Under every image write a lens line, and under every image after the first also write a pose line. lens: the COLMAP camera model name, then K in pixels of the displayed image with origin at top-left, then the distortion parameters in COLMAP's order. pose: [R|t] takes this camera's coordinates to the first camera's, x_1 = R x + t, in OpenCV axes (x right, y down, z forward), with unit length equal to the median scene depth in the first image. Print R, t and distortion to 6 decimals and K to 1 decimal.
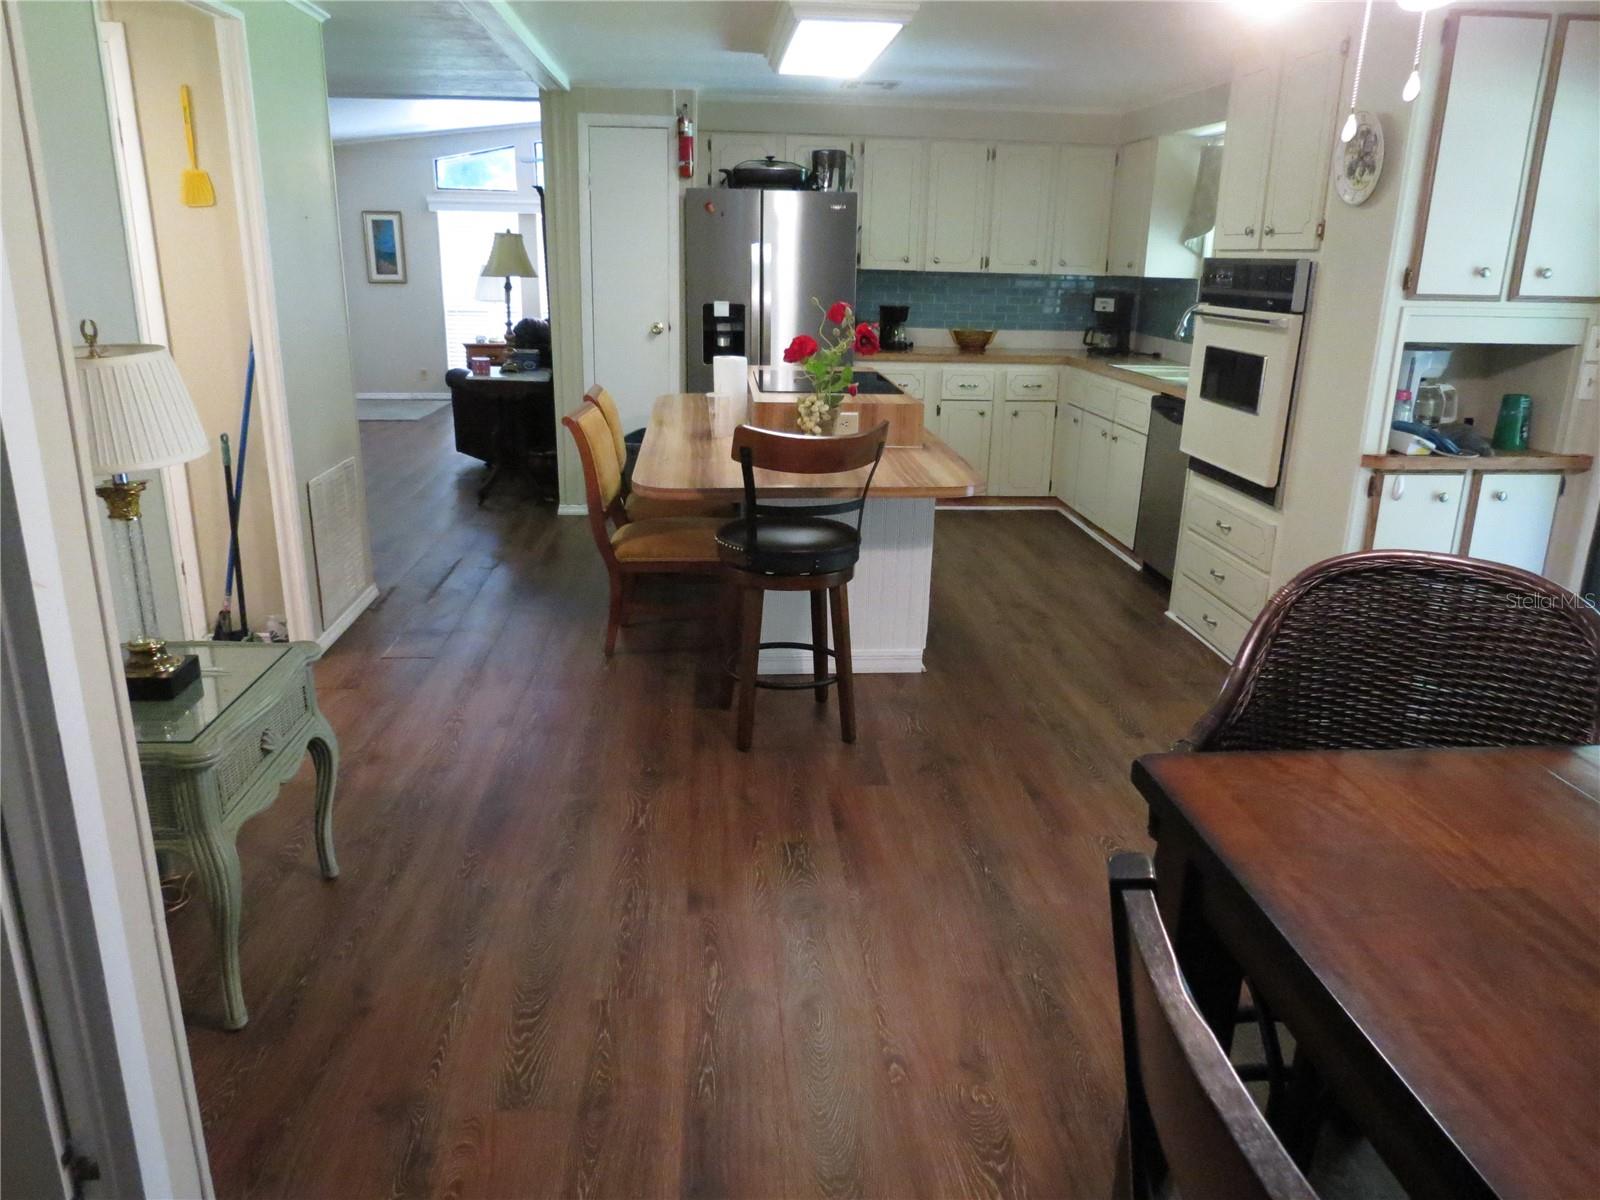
lens RADIAL K [[1145.2, 0, 801.3], [0, 1145.2, 604.7], [0, 0, 1]] dist [-0.028750, 0.009867]
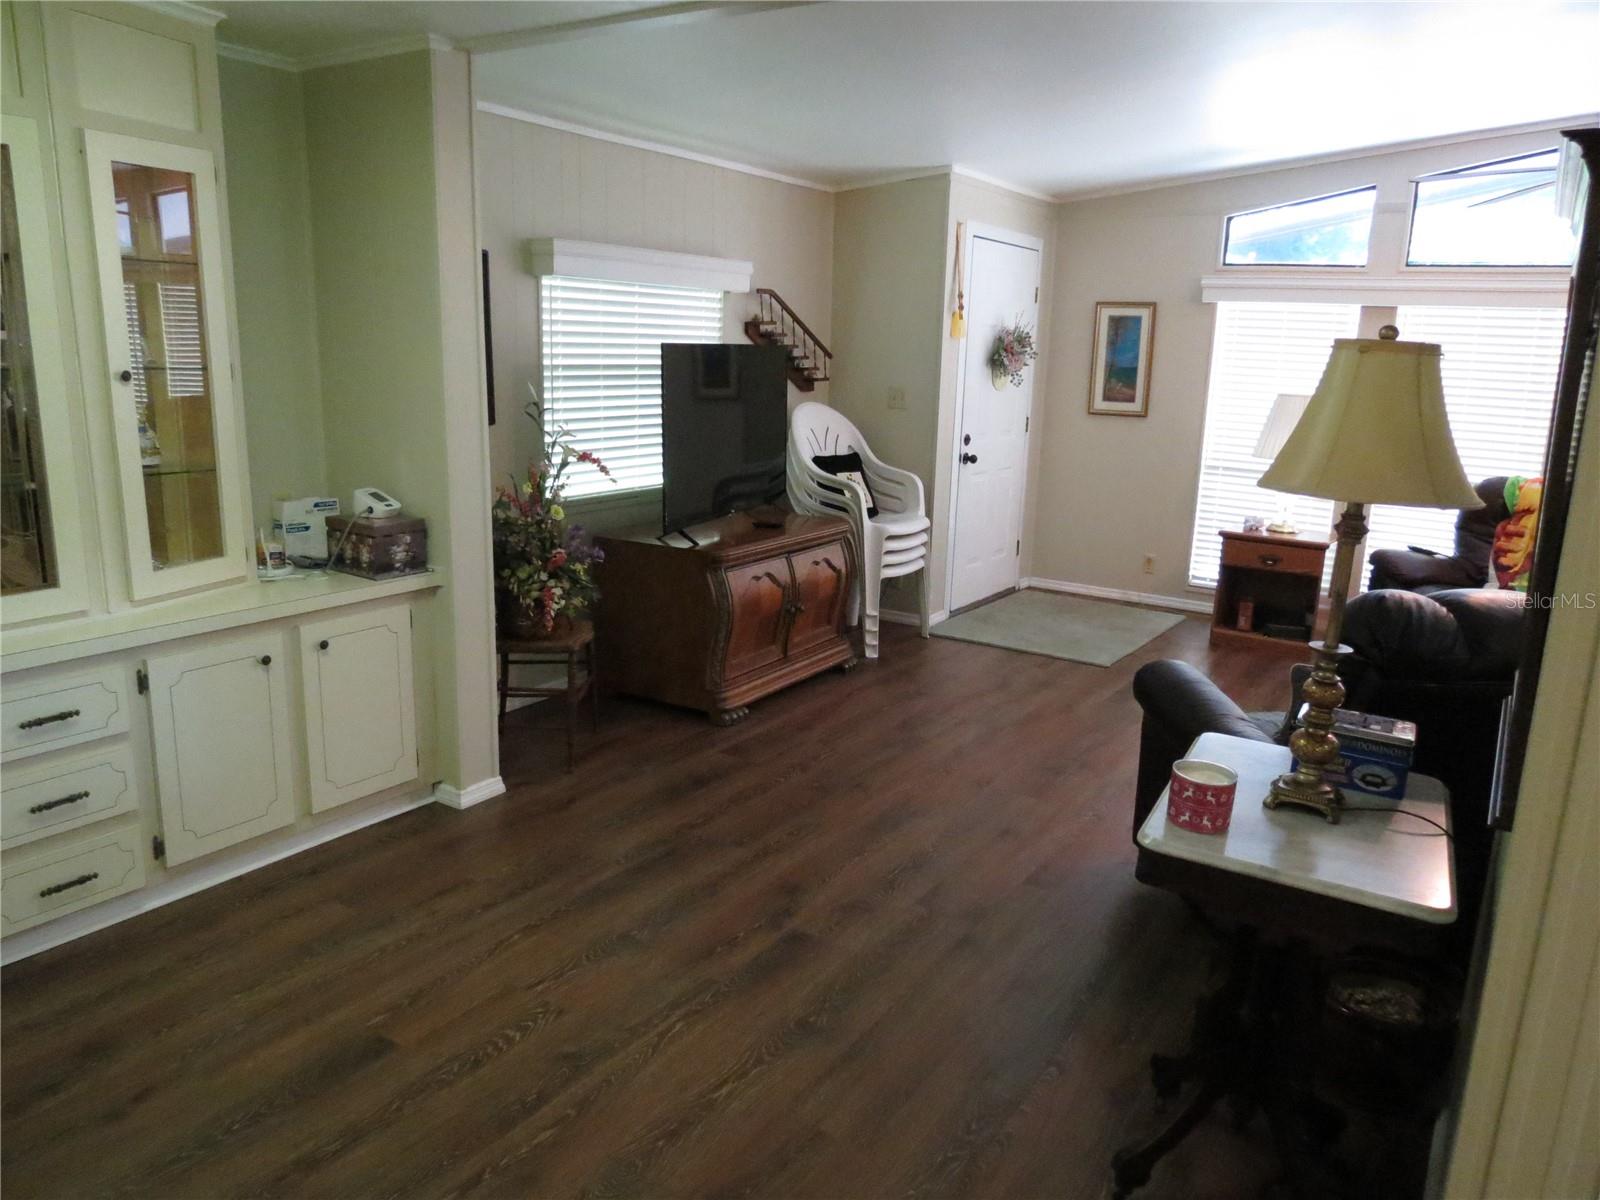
lens RADIAL K [[1145.2, 0, 799.1], [0, 1145.2, 604.9], [0, 0, 1]] dist [-0.028750, 0.009867]
pose [[0.791895, 0.150004, -0.591947, -0.117432], [-0.201054, 0.979360, -0.020789, -0.134863], [0.576611, 0.135476, 0.805708, 0.416211]]
